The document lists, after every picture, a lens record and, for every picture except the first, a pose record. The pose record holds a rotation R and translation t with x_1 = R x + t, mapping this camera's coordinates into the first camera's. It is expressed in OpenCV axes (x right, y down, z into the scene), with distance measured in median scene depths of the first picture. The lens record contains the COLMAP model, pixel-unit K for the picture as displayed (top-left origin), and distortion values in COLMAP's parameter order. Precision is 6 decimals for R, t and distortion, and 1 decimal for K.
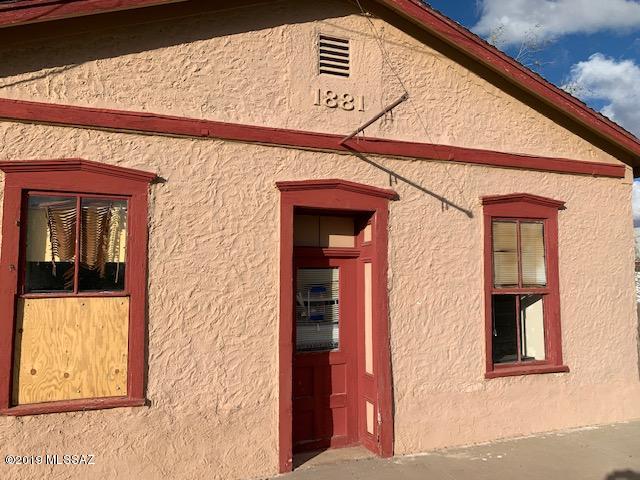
lens RADIAL K [[489.8, 0, 319.2], [0, 489.8, 227.2], [0, 0, 1]] dist [0.007589, -0.003474]
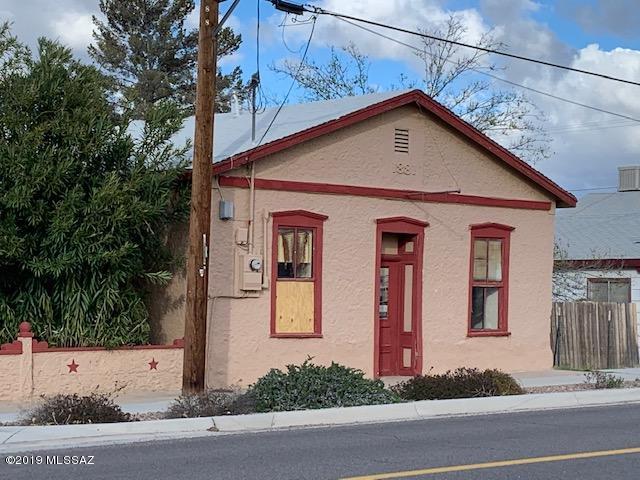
lens RADIAL K [[1460.7, 0, 320.0], [0, 1460.7, 240.0], [0, 0, 1]] dist [-0.022757, -0.123016]
pose [[0.926895, 0.029318, 0.374174, -1.907424], [-0.057763, 0.996210, 0.065031, -0.295466], [-0.370850, -0.081891, 0.925075, -3.229163]]
